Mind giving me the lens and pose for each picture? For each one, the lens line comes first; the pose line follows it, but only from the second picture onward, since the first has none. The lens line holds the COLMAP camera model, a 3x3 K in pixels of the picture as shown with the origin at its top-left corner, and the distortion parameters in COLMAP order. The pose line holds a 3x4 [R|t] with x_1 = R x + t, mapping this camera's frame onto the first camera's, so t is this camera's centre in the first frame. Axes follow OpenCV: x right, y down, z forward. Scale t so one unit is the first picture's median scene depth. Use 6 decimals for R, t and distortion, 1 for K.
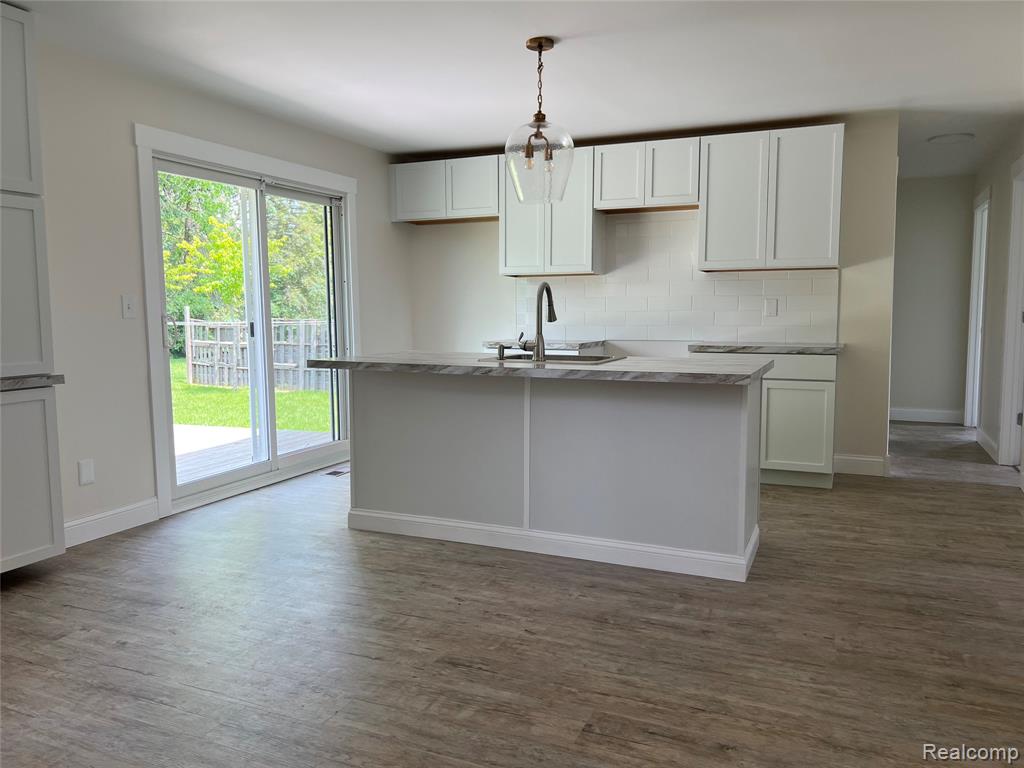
lens RADIAL K [[774.1, 0, 506.1], [0, 774.1, 380.6], [0, 0, 1]] dist [0.031469, -0.038121]
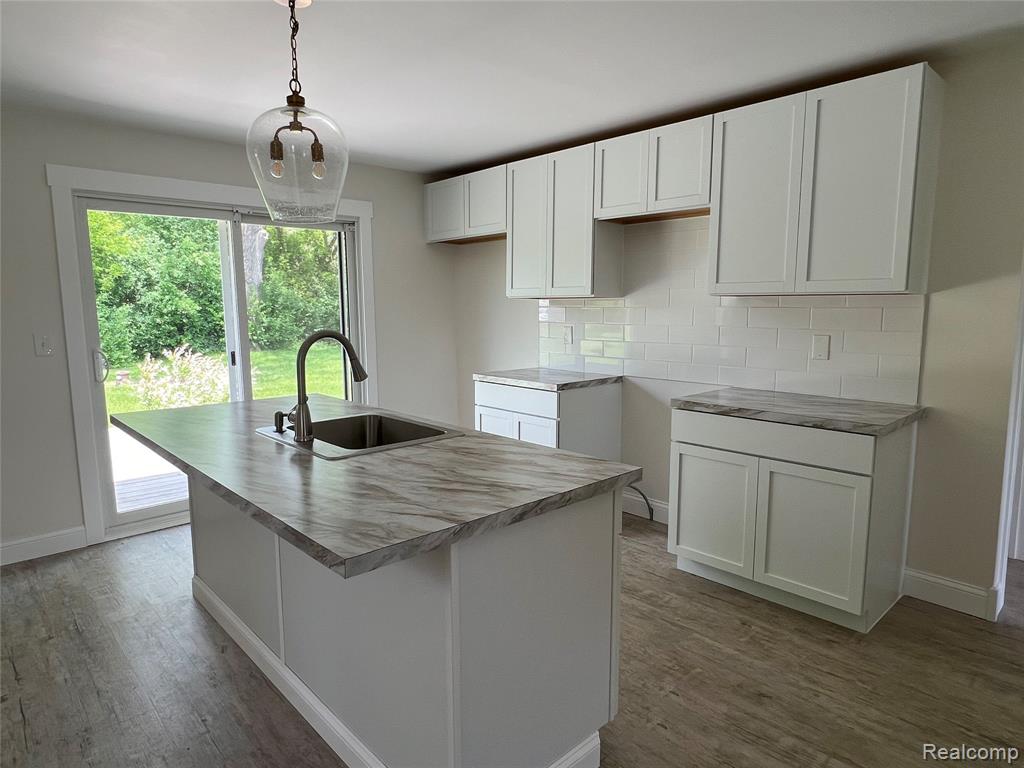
lens RADIAL K [[615.4, 0, 503.2], [0, 615.4, 384.3], [0, 0, 1]] dist [-0.008077, -0.000967]
pose [[0.918323, 0.050352, -0.392615, 0.305982], [-0.035780, 0.998375, 0.044350, -0.077148], [0.394210, -0.026680, 0.918633, 0.379546]]
